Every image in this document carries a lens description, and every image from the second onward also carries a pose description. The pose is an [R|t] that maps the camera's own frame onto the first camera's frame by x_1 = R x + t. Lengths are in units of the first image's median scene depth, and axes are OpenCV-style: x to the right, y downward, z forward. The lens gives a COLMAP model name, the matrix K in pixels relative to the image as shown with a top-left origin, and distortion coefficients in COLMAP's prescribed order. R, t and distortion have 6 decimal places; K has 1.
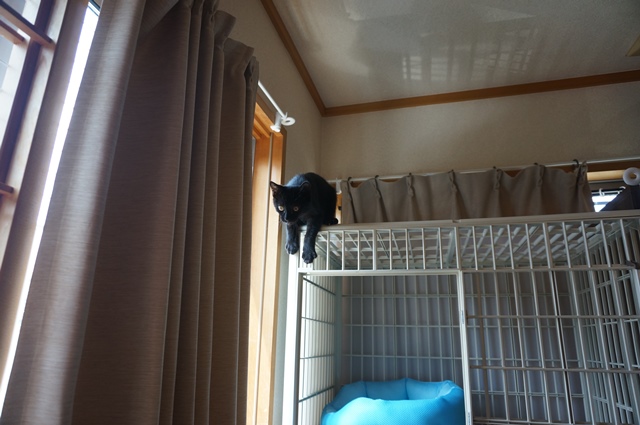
lens RADIAL K [[423.8, 0, 320.0], [0, 423.8, 212.5], [0, 0, 1]] dist [-0.030779, 0.002065]
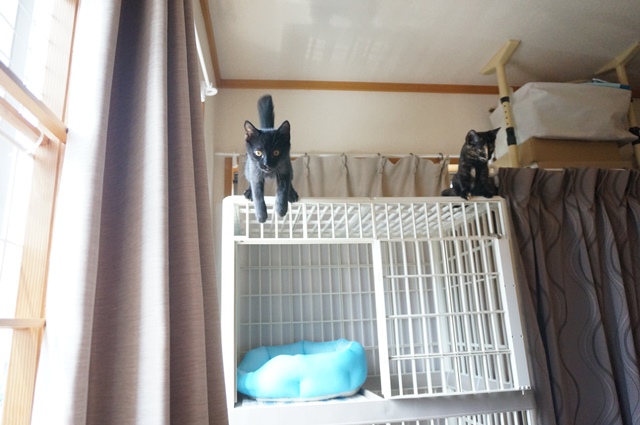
lens RADIAL K [[450.8, 0, 320.0], [0, 450.8, 214.4], [0, 0, 1]] dist [-0.039076, 0.007924]
pose [[0.924099, 0.030847, 0.380905, -0.199264], [-0.049916, 0.997941, 0.040283, 0.014745], [-0.378878, -0.056238, 0.923736, -0.077150]]
